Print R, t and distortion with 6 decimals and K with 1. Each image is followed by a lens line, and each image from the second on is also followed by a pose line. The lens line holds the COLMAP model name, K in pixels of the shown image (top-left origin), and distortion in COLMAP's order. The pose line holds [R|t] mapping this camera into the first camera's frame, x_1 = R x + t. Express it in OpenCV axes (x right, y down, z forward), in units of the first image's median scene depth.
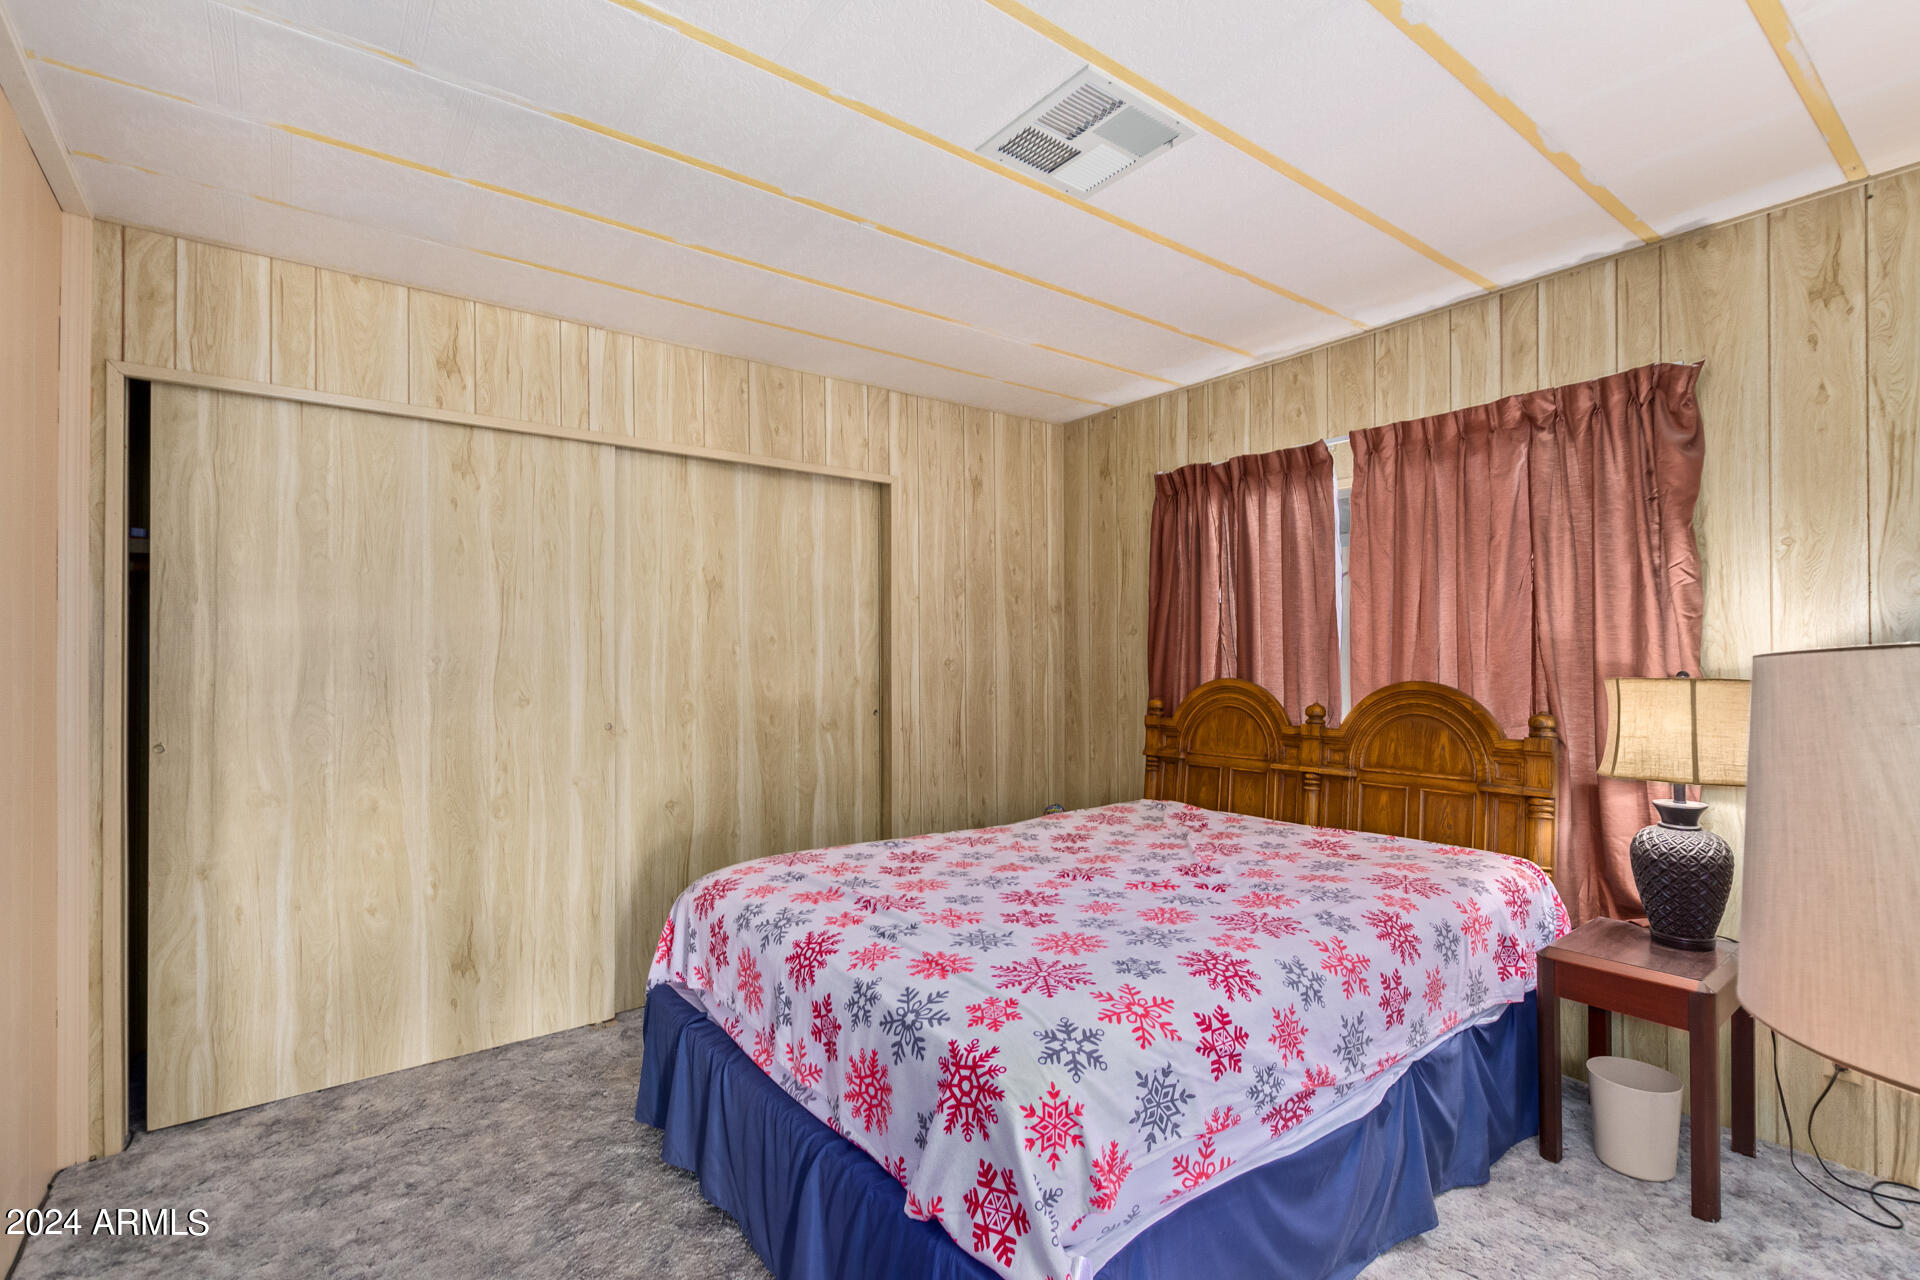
lens RADIAL K [[864.0, 0, 960.0], [0, 864.0, 640.0], [0, 0, 1]] dist [0.023608, -0.000153]
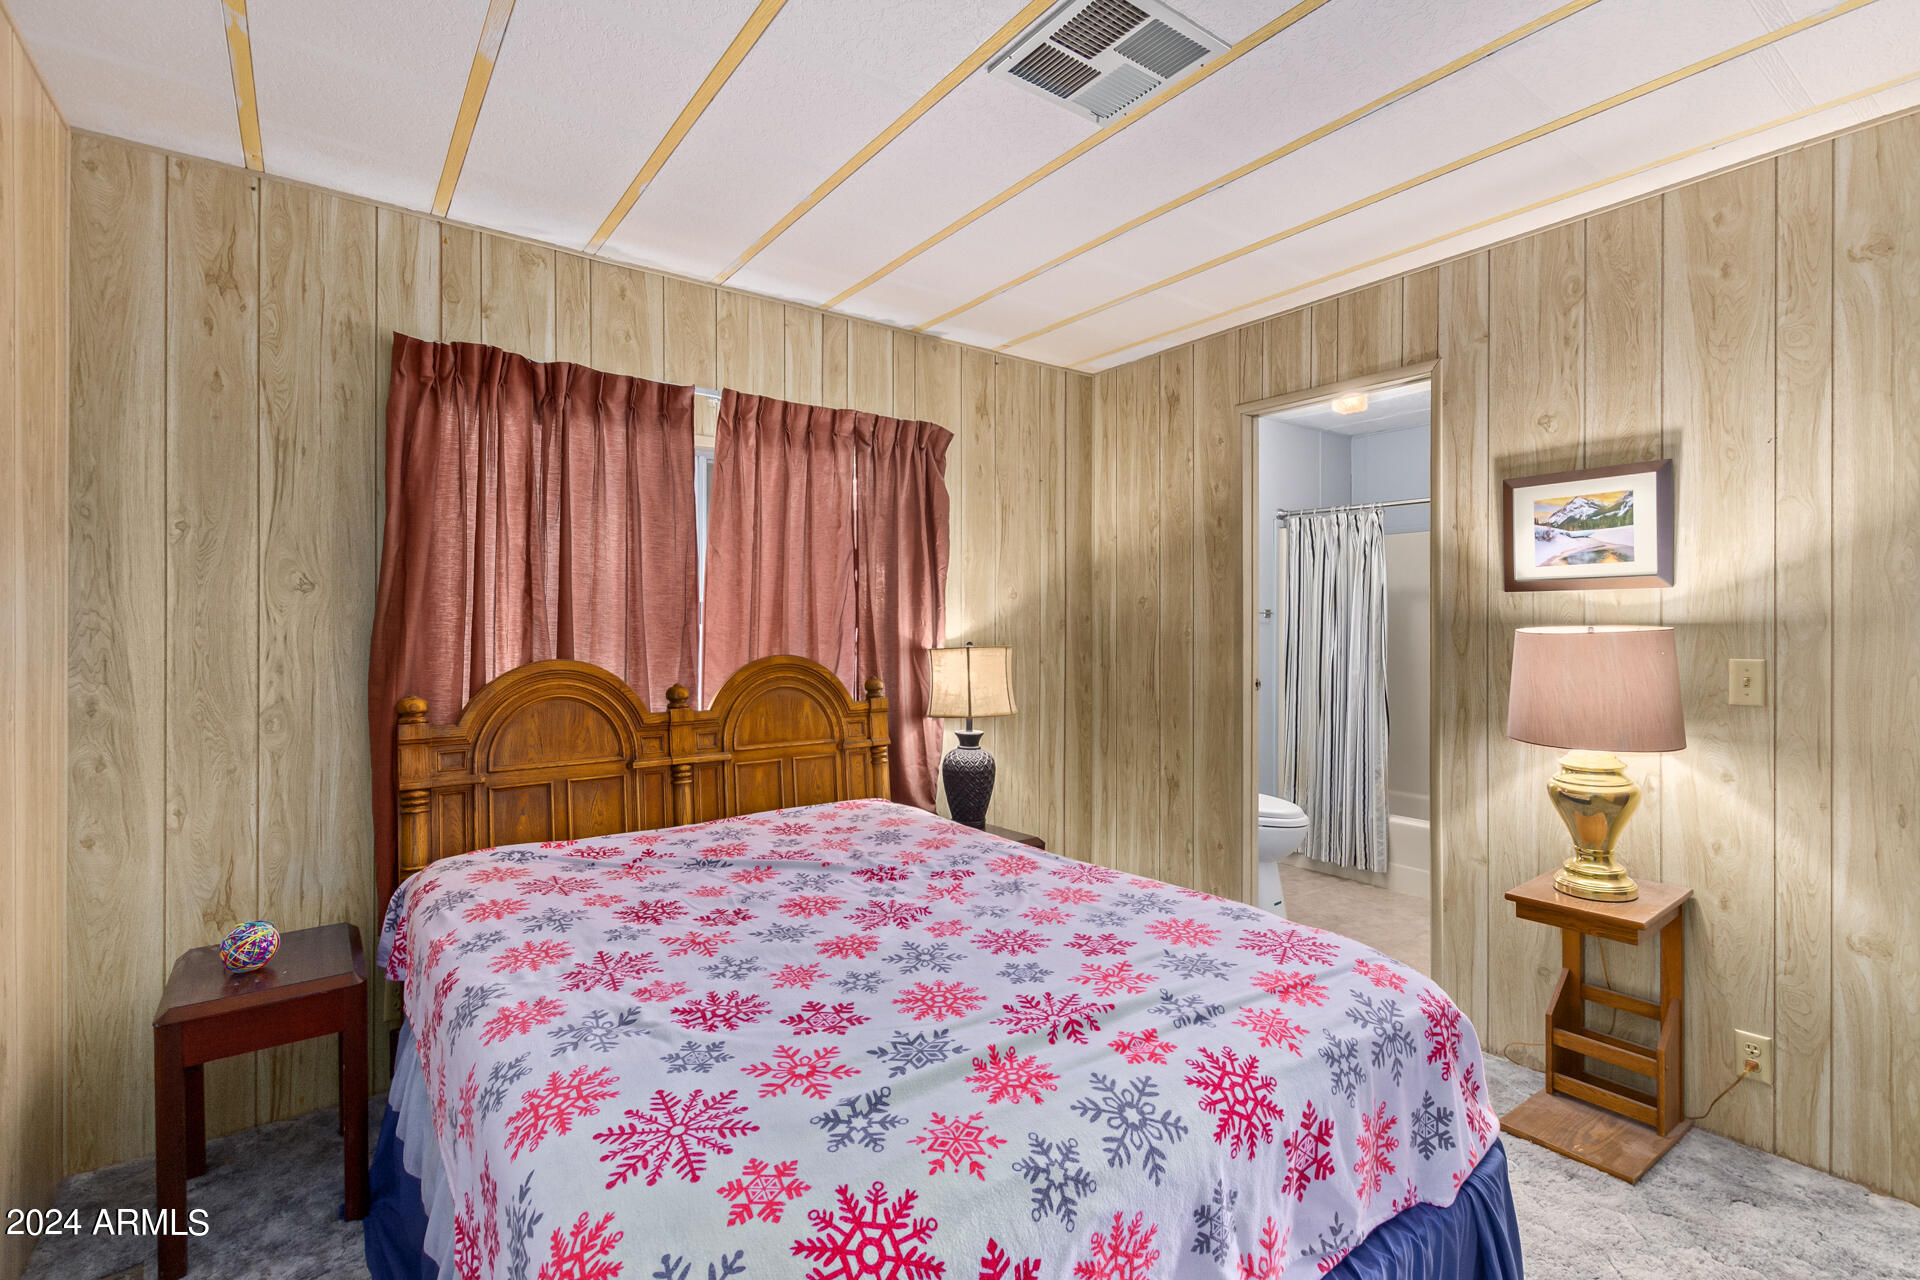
lens RADIAL K [[898.7, 0, 966.6], [0, 898.7, 630.6], [0, 0, 1]] dist [-0.001493, -0.000047]
pose [[0.017921, 0.006289, 0.999820, -0.524800], [-0.019981, 0.999783, -0.005930, 0.019890], [-0.999640, -0.019871, 0.018043, 0.750044]]
